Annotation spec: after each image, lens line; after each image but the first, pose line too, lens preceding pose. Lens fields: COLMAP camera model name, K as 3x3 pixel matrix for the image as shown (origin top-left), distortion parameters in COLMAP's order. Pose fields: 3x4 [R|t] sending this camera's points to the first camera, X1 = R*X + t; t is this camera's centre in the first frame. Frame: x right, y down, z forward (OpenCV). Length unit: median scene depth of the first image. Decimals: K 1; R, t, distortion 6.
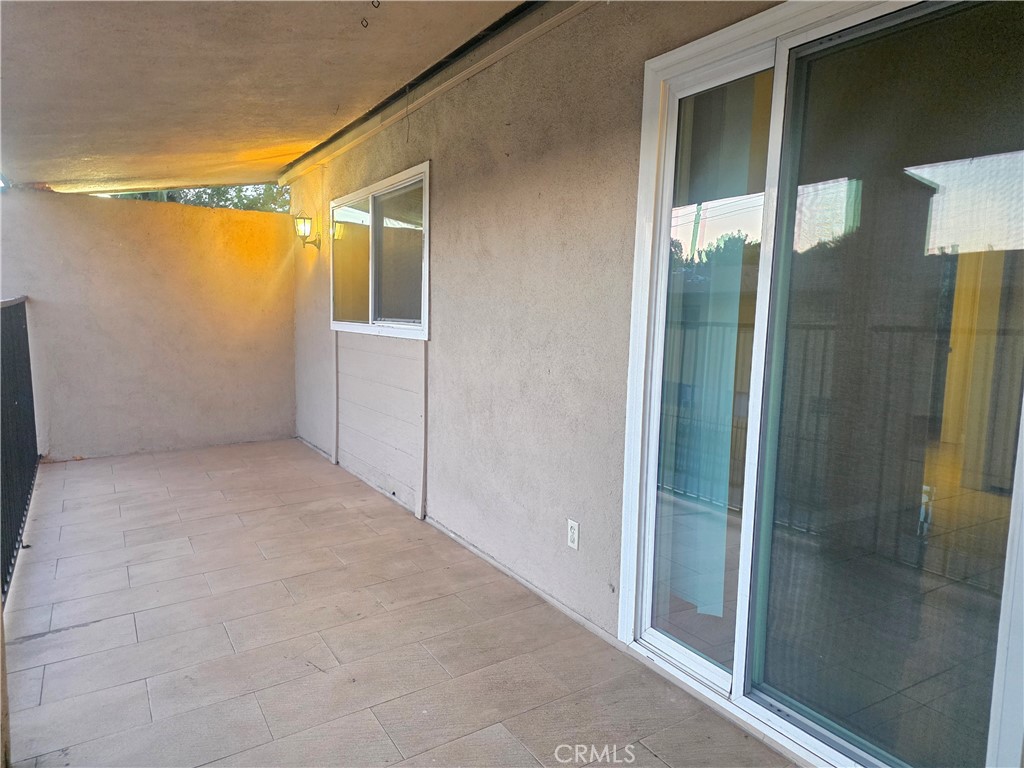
lens RADIAL K [[679.0, 0, 511.7], [0, 679.0, 389.5], [0, 0, 1]] dist [0.075445, -0.067490]
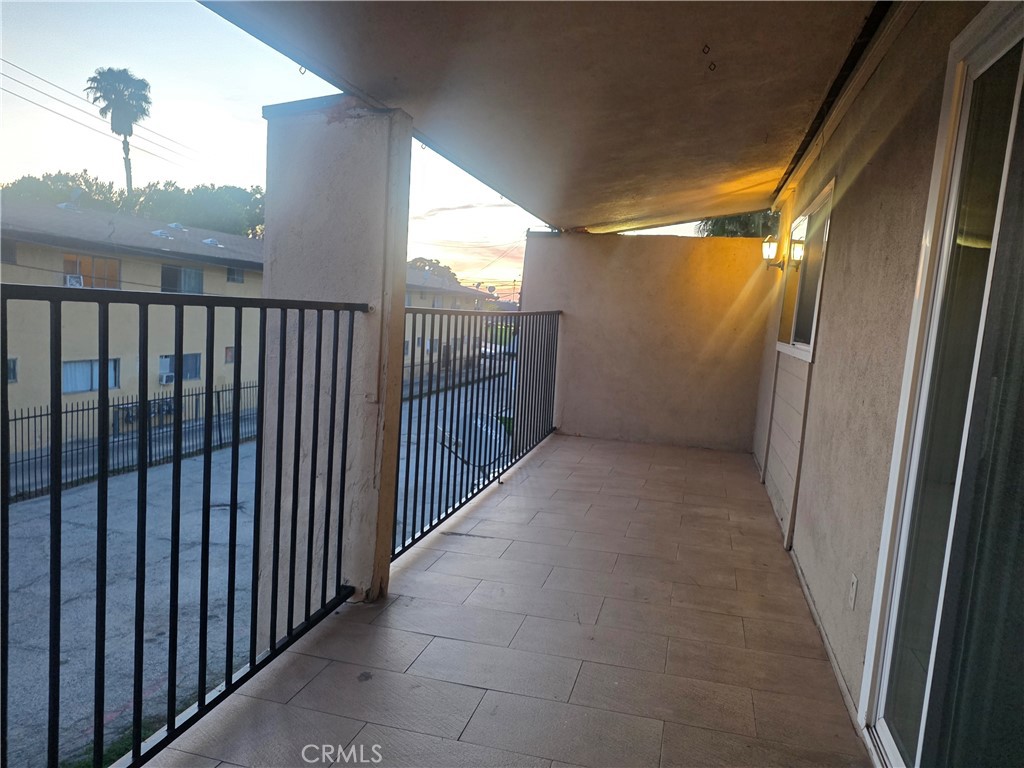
lens RADIAL K [[679.0, 0, 513.3], [0, 679.0, 379.1], [0, 0, 1]] dist [0.075445, -0.067490]
pose [[0.670888, 0.101020, -0.734646, 0.268702], [-0.137583, 0.990434, 0.010551, -0.002483], [0.728684, 0.093997, 0.678369, 0.042064]]
